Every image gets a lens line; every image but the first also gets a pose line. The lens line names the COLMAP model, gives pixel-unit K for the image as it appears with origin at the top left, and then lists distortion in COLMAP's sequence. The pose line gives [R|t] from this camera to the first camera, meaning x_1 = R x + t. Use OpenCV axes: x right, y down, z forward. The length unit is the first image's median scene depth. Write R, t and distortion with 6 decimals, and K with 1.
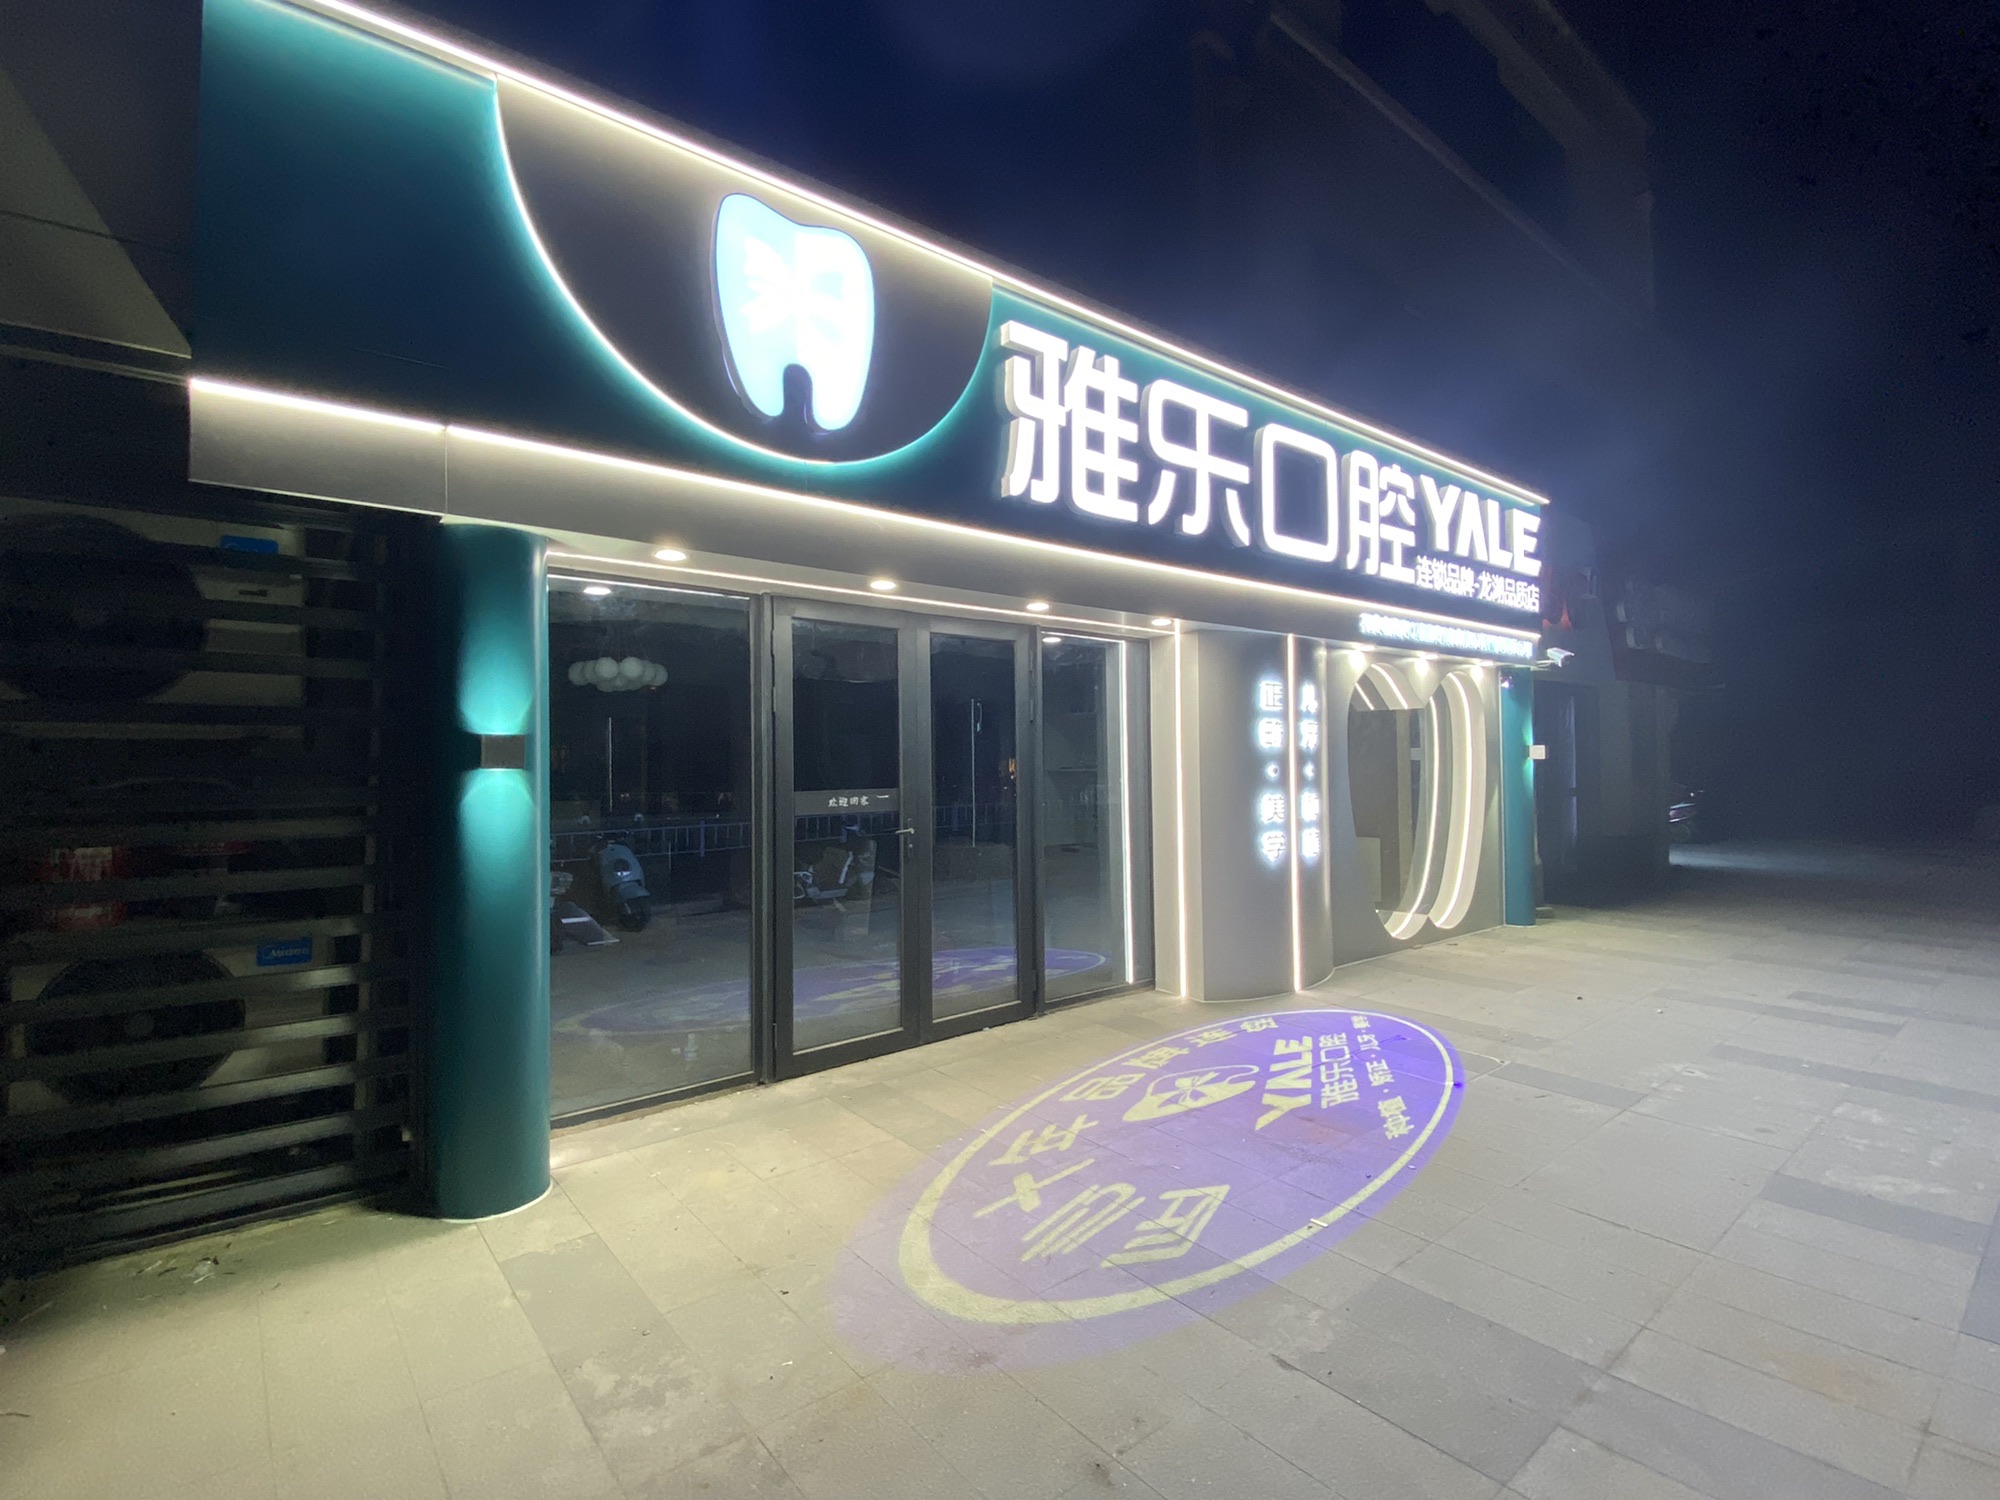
lens RADIAL K [[1013.7, 0, 1000.0], [0, 1013.7, 750.0], [0, 0, 1]] dist [-0.002661, -0.000144]
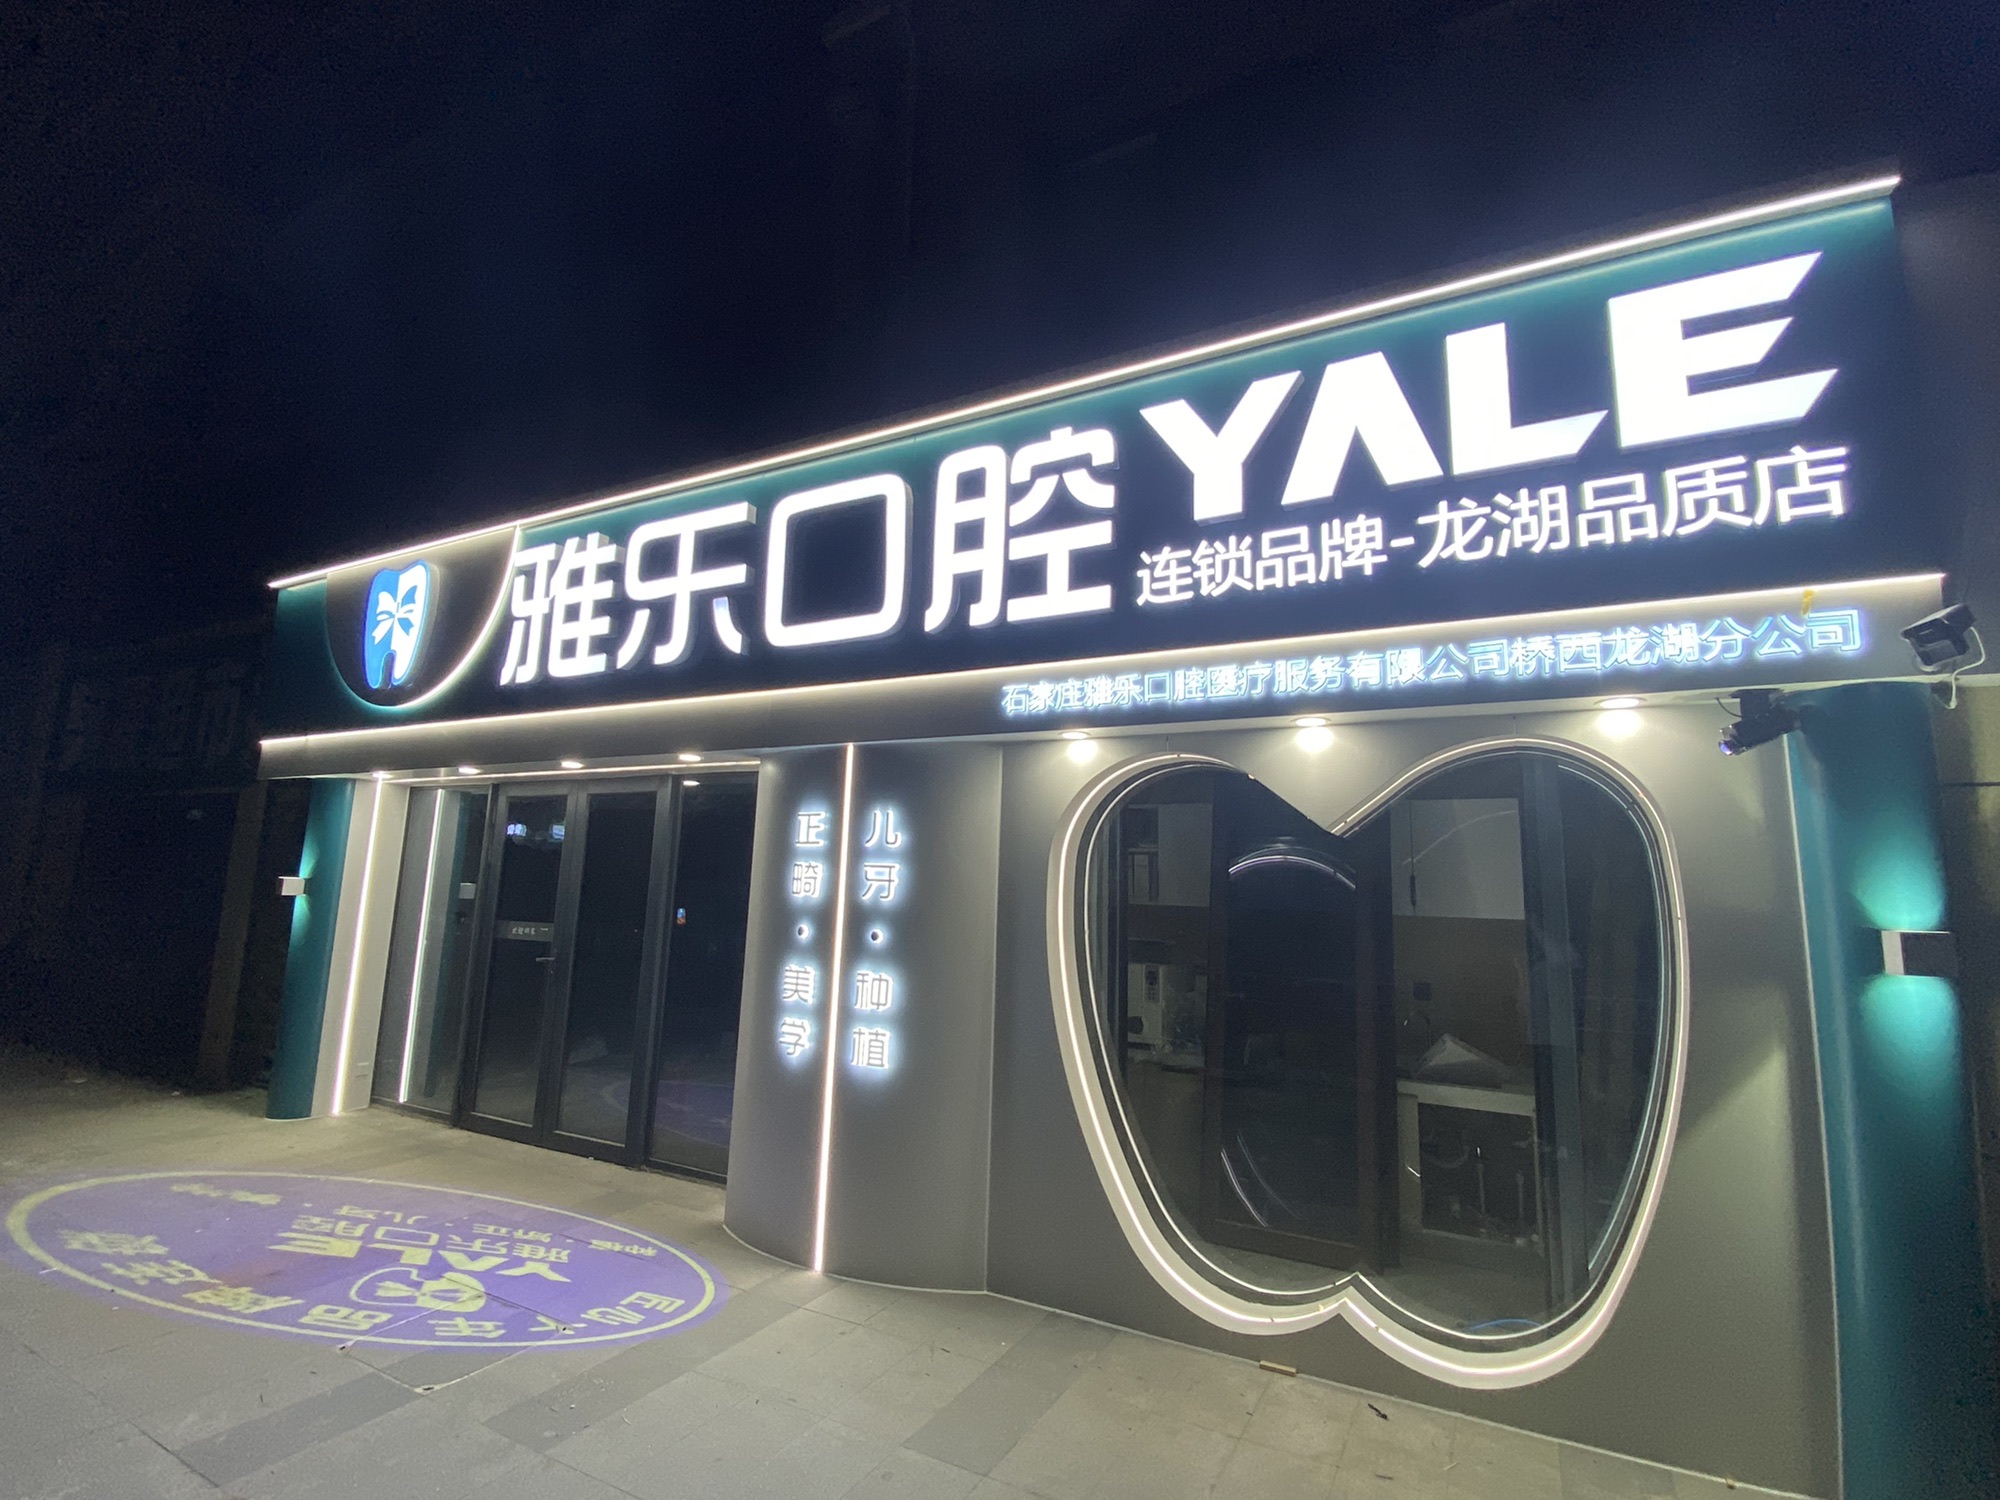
lens RADIAL K [[1010.3, 0, 1000.0], [0, 1010.3, 750.0], [0, 0, 1]] dist [0.041873, -0.033348]
pose [[0.315081, -0.134806, -0.939442, 1.104655], [-0.041010, 0.987002, -0.155385, -0.000843], [0.948178, 0.087486, 0.305457, 0.967297]]
